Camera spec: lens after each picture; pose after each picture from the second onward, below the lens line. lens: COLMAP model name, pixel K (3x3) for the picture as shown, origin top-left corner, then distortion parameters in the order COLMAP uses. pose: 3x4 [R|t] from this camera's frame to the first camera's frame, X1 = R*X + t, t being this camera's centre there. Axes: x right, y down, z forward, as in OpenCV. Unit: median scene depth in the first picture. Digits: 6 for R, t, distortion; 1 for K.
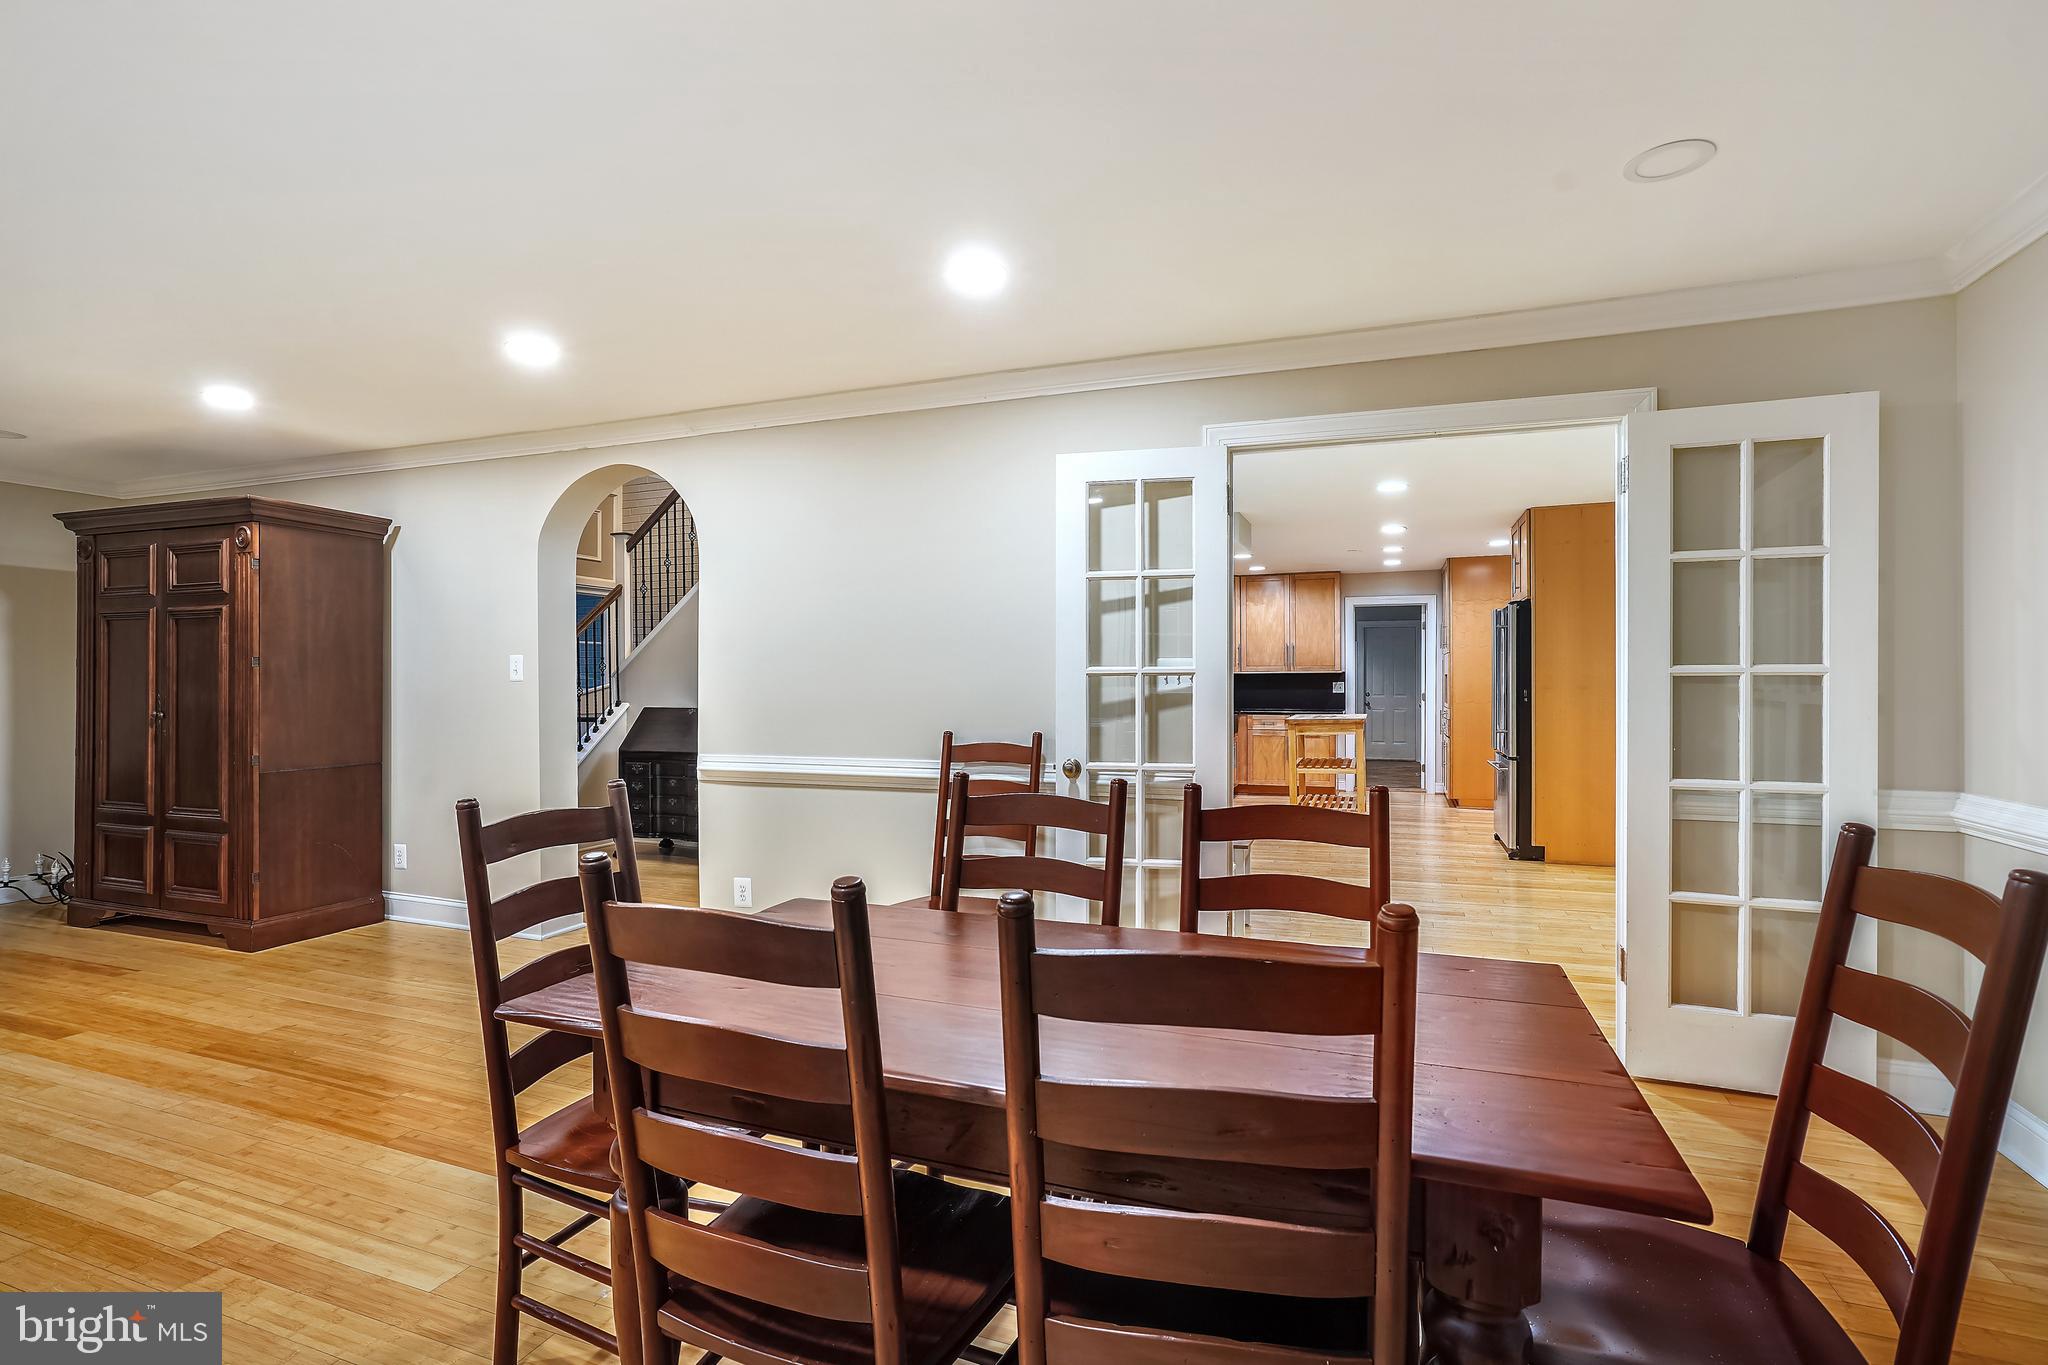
lens RADIAL K [[962.4, 0, 1018.5], [0, 962.4, 680.9], [0, 0, 1]] dist [-0.010253, 0.009090]
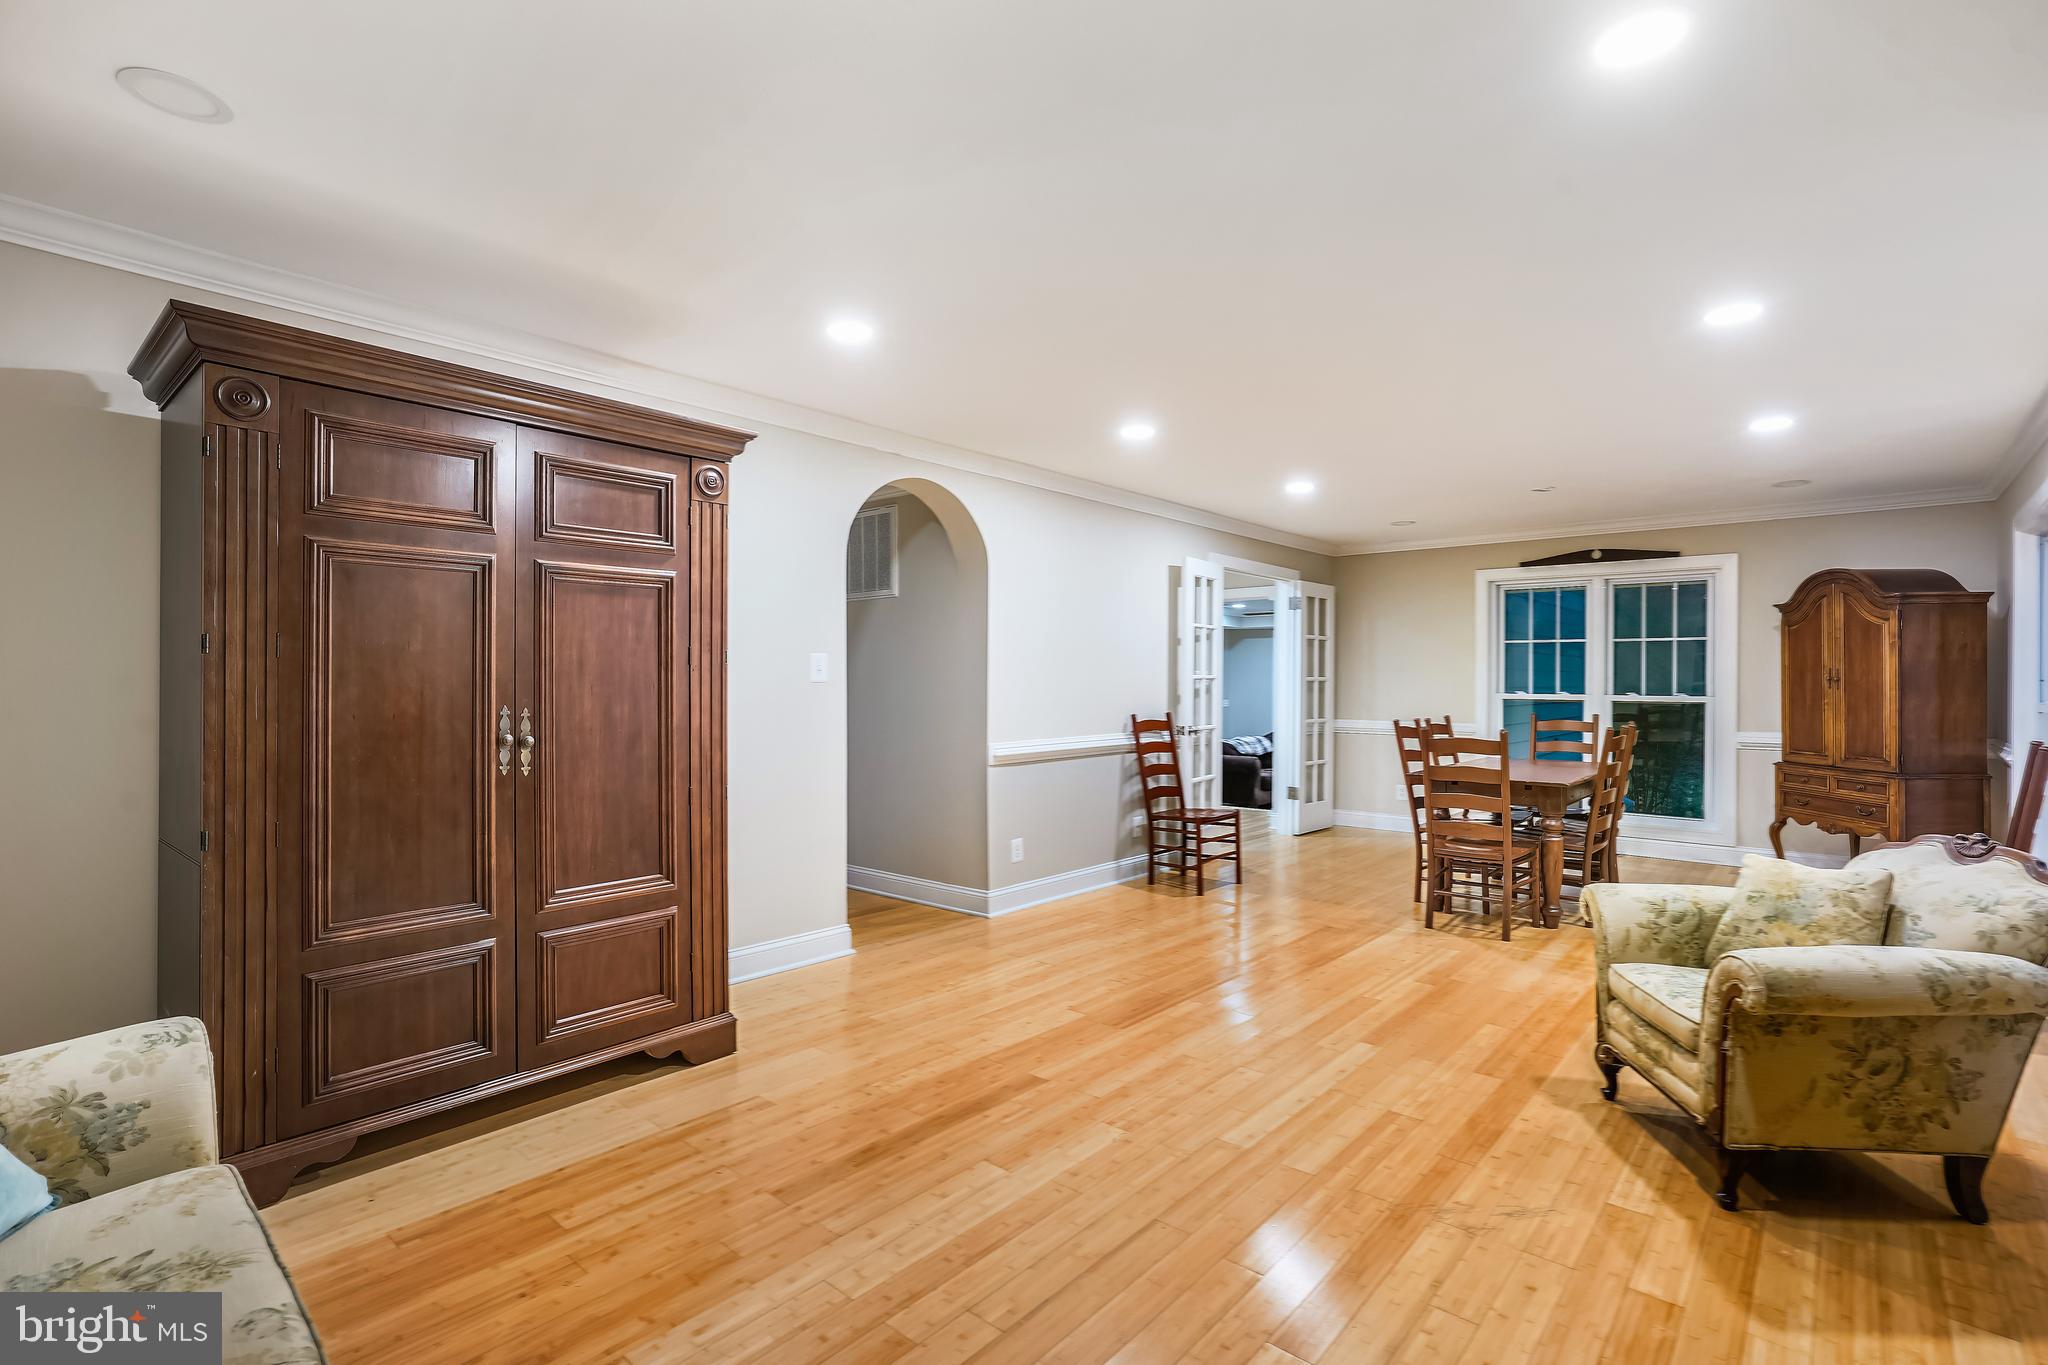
lens RADIAL K [[962.4, 0, 1033.7], [0, 962.4, 685.9], [0, 0, 1]] dist [-0.010253, 0.009090]
pose [[0.337063, -0.004015, 0.941473, -1.412468], [-0.007384, 0.999949, 0.006908, -0.003080], [-0.941453, -0.009280, 0.337017, 0.543152]]
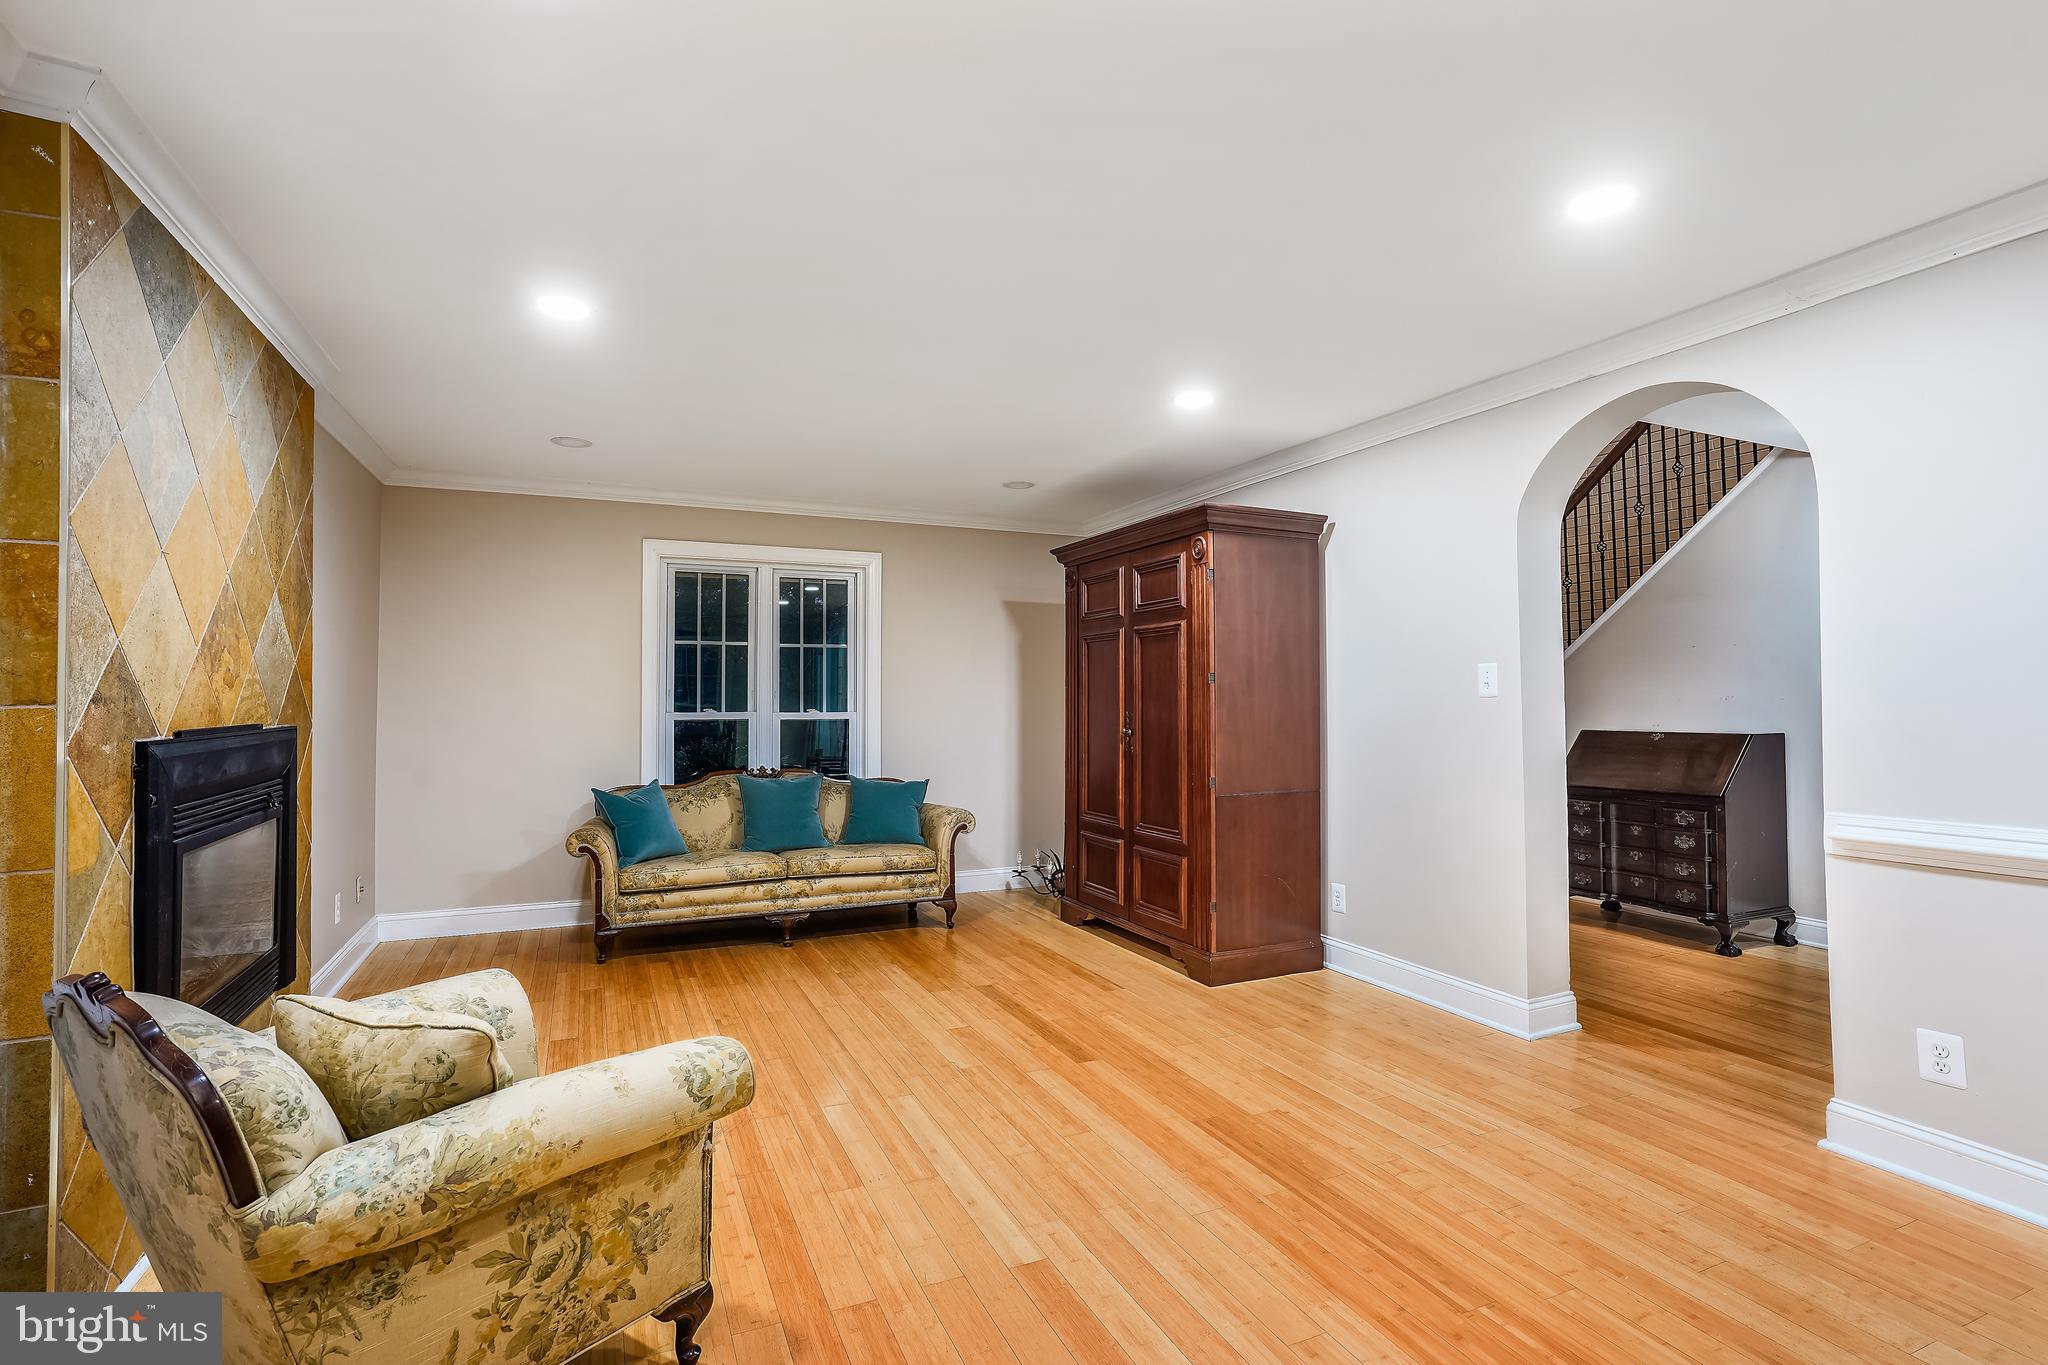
lens RADIAL K [[962.4, 0, 1030.6], [0, 962.4, 650.0], [0, 0, 1]] dist [-0.010253, 0.009090]
pose [[0.719692, -0.040276, -0.693125, -0.255995], [0.007562, 0.998712, -0.050181, -0.001154], [0.694253, 0.030874, 0.719069, 0.186821]]
